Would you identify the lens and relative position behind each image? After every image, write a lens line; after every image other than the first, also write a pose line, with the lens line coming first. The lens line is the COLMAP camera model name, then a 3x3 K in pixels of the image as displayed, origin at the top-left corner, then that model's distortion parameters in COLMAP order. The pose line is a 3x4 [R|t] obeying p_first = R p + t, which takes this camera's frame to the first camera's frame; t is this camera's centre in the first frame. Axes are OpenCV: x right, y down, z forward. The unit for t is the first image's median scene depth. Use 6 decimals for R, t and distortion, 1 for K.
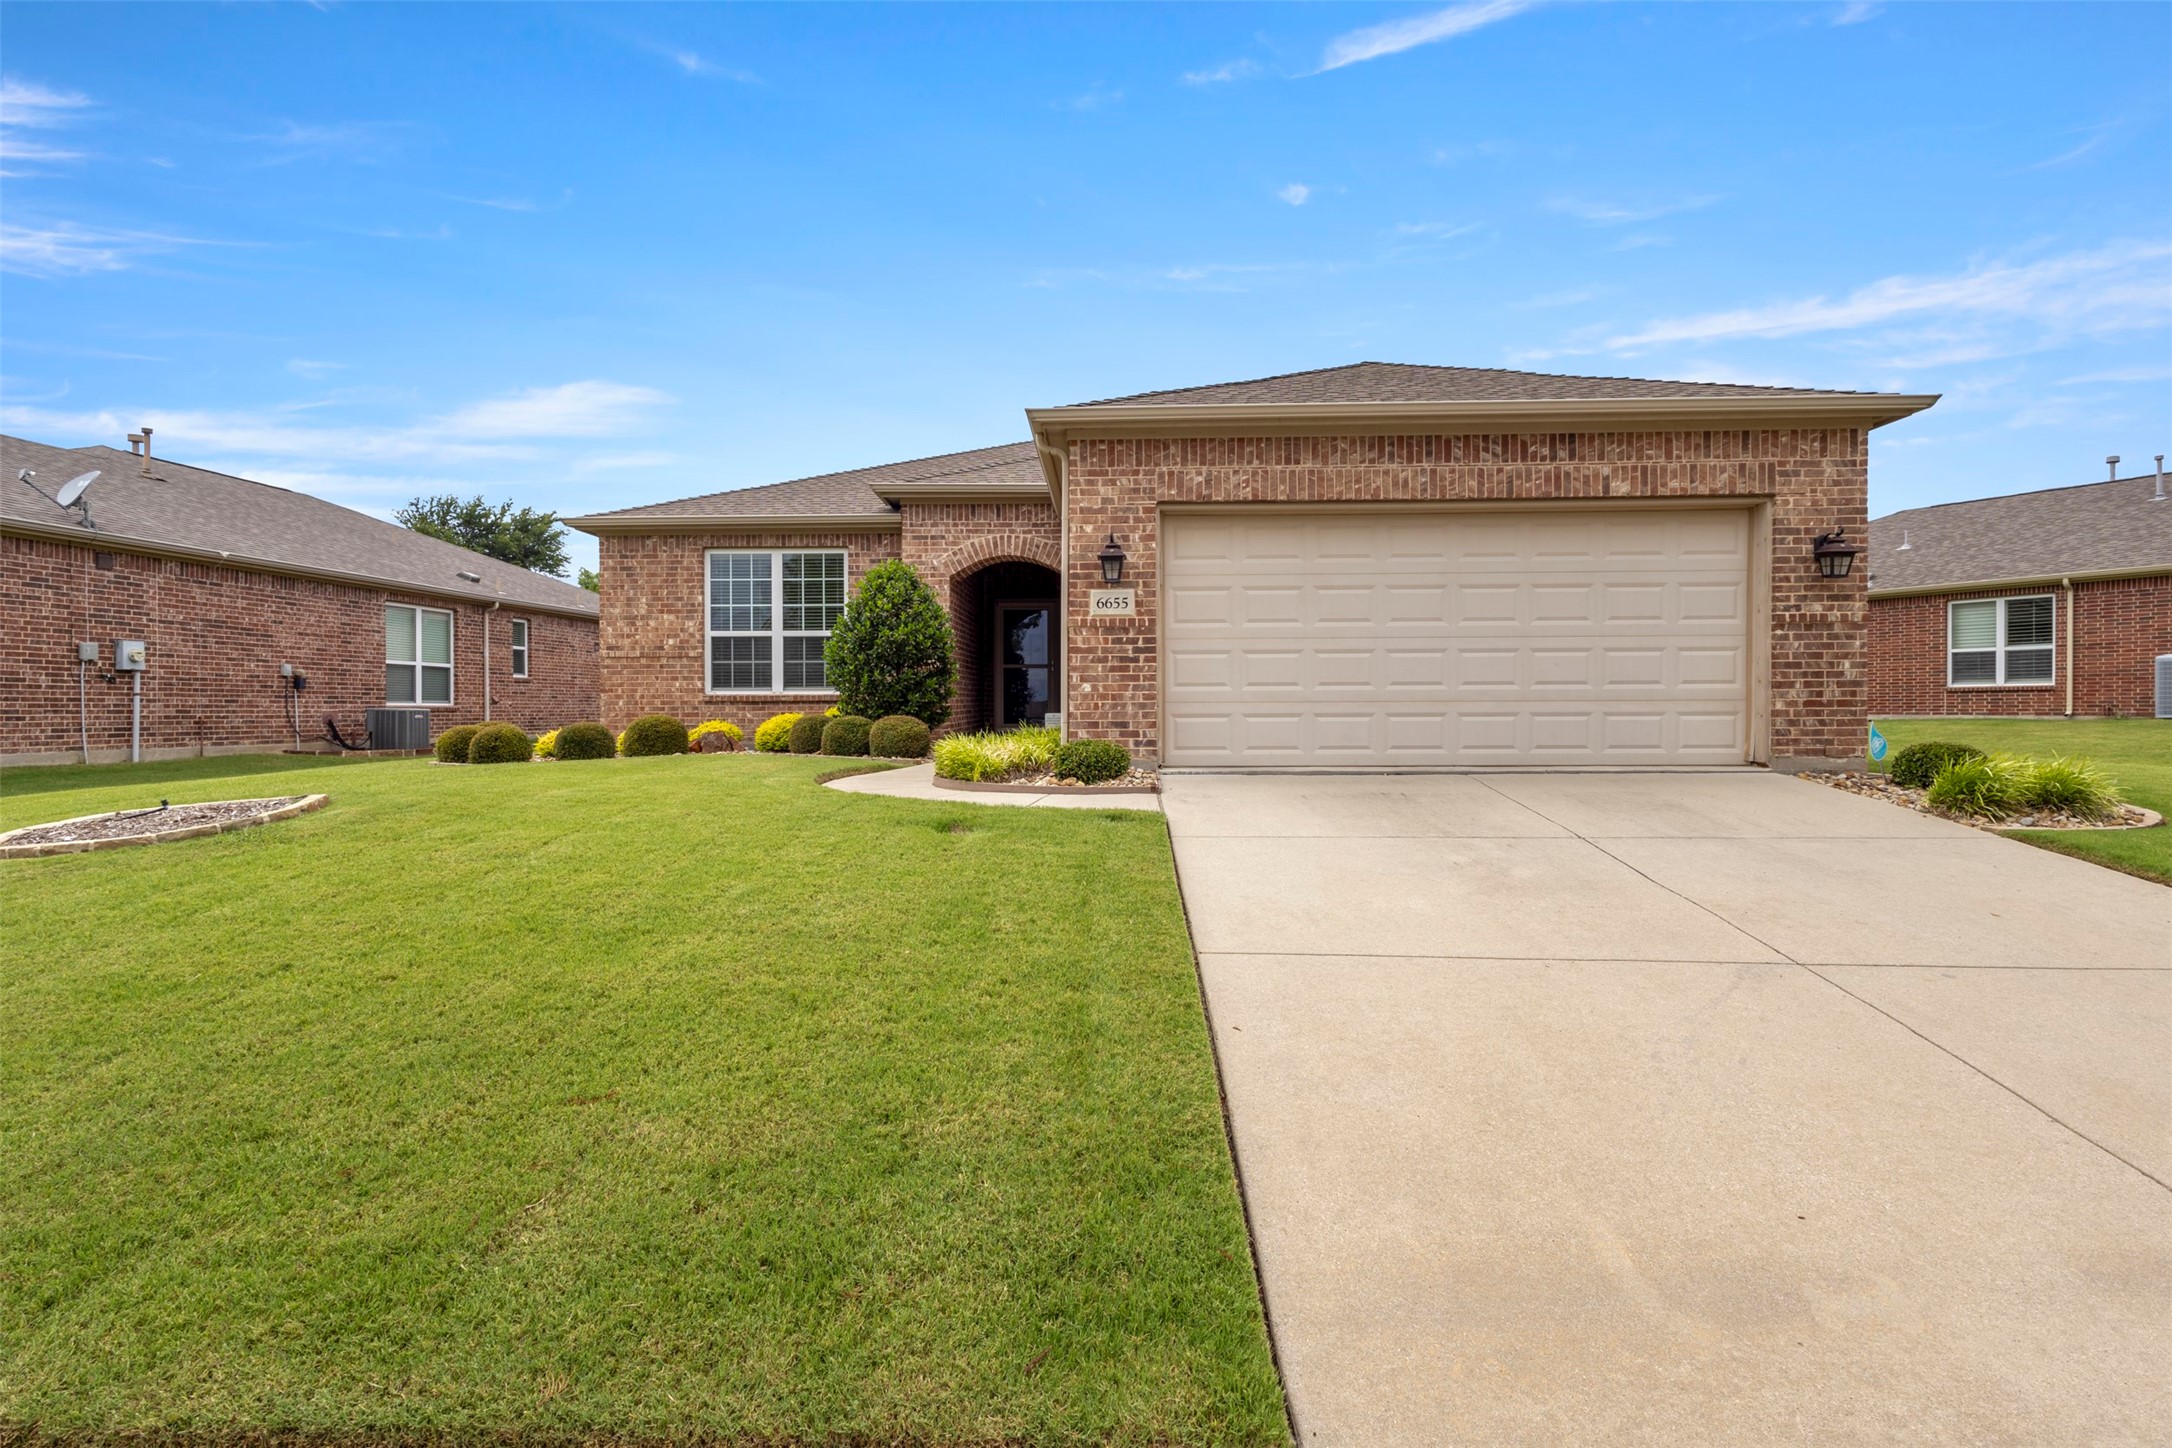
lens RADIAL K [[1053.2, 0, 1088.3], [0, 1053.2, 716.1], [0, 0, 1]] dist [0.022674, 0.000078]
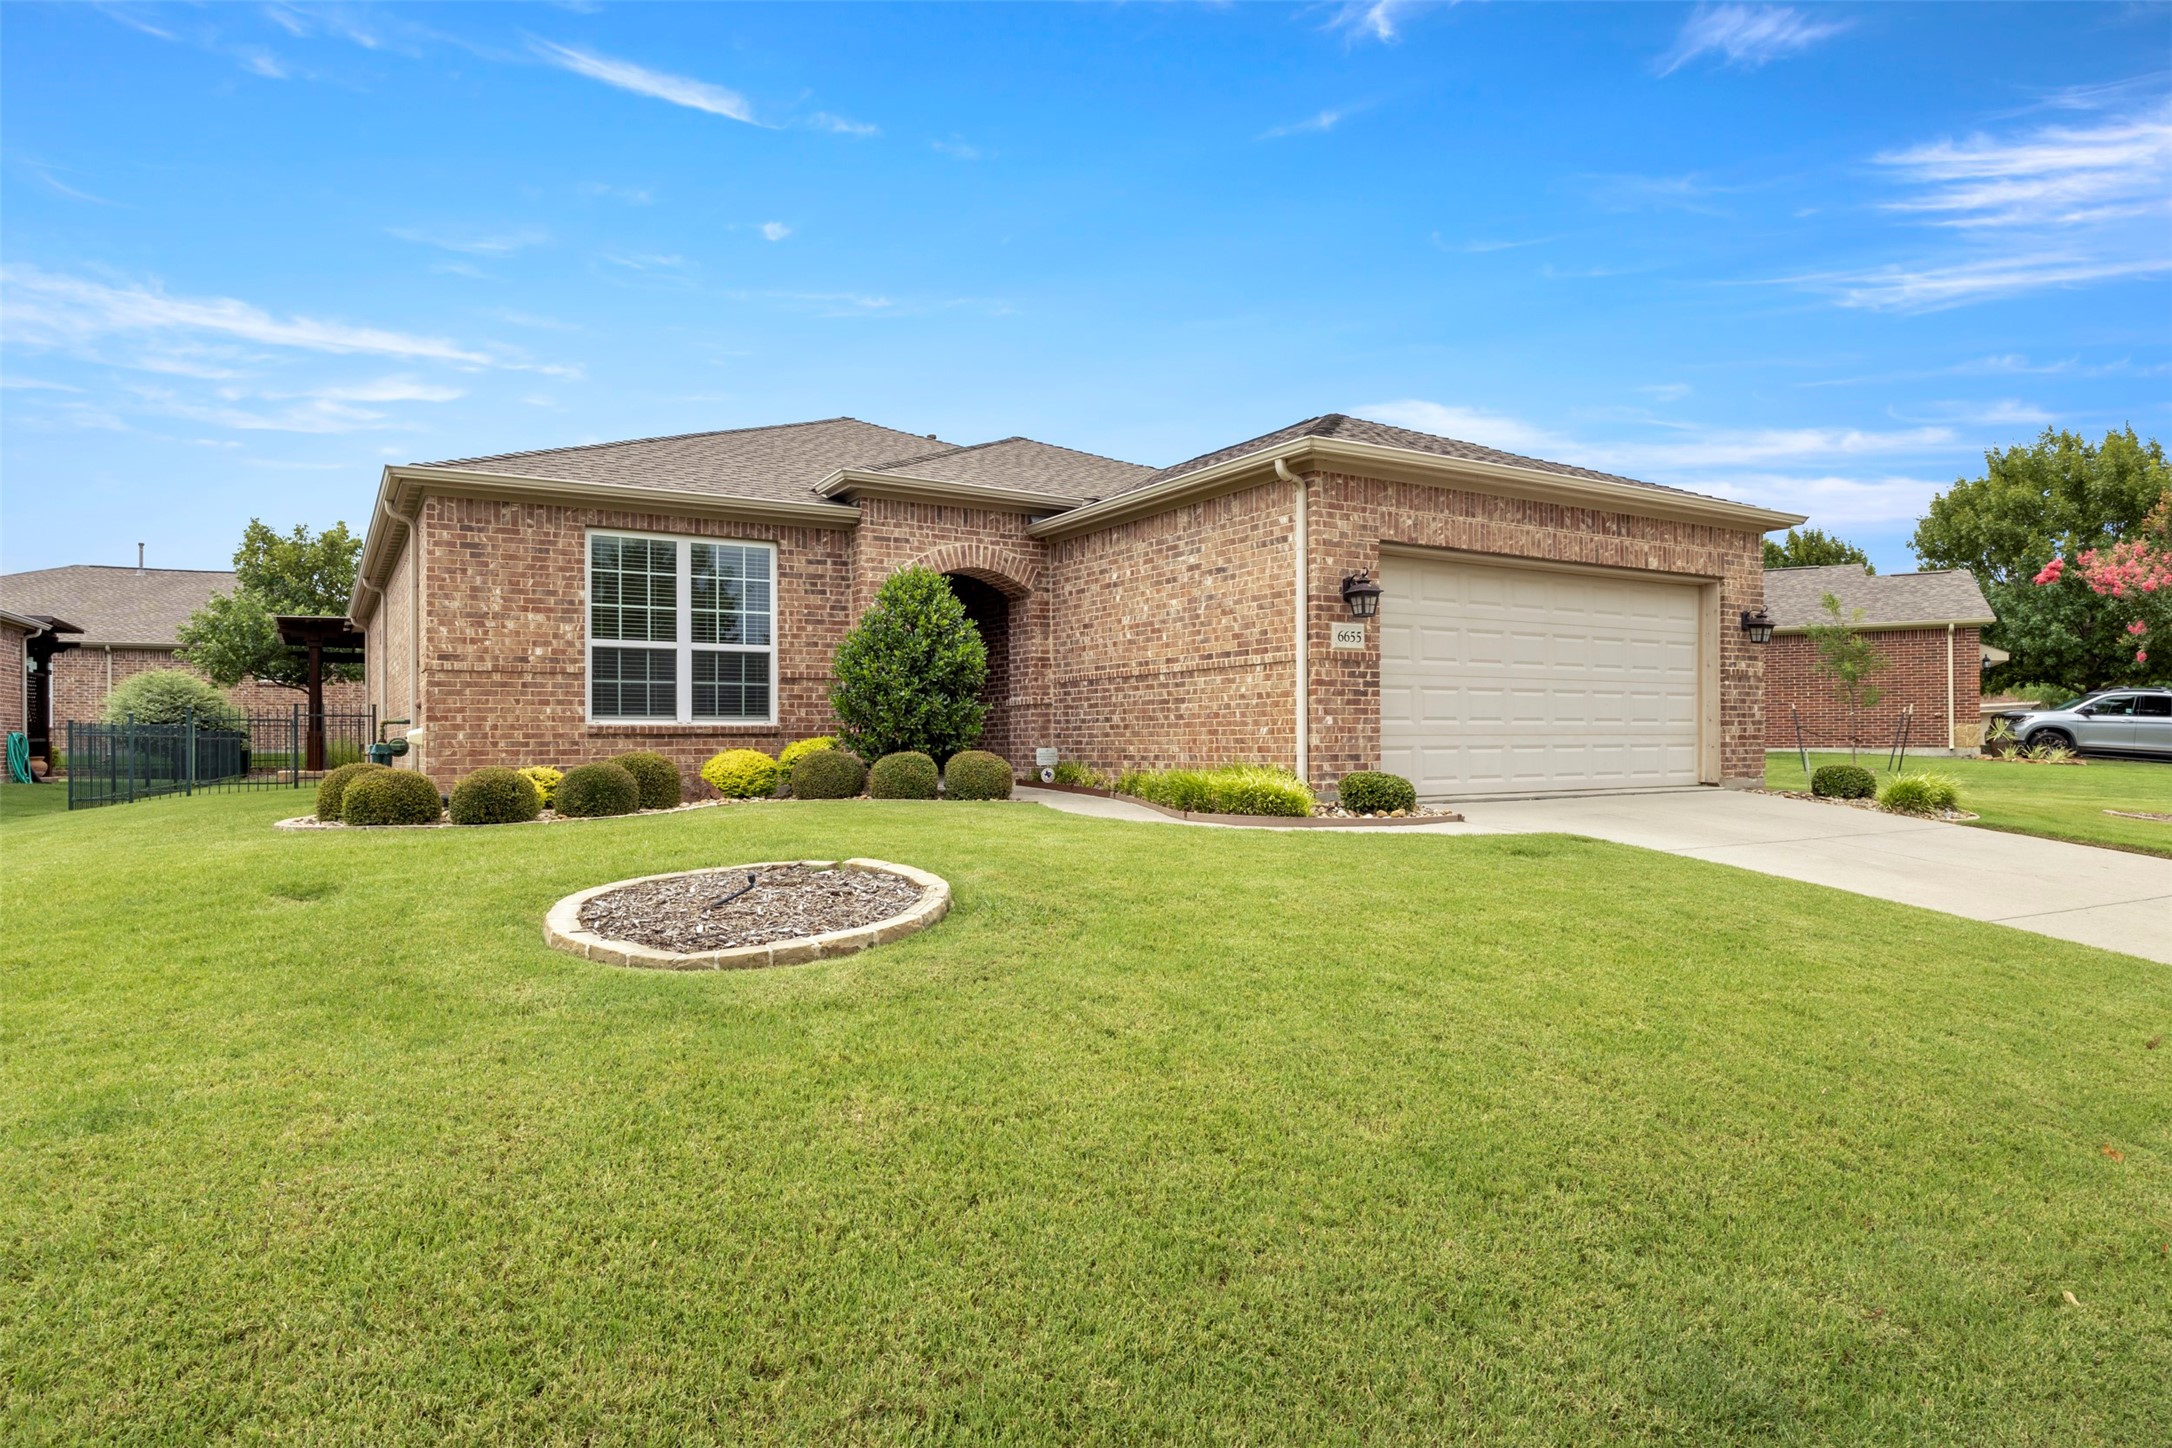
lens RADIAL K [[1210.1, 0, 1084.3], [0, 1210.1, 733.5], [0, 0, 1]] dist [0.003044, 0.000125]
pose [[0.848223, 0.002837, 0.529632, -0.793605], [0.006110, 0.999867, -0.015141, 0.001200], [-0.529604, 0.016079, 0.848092, 0.152870]]
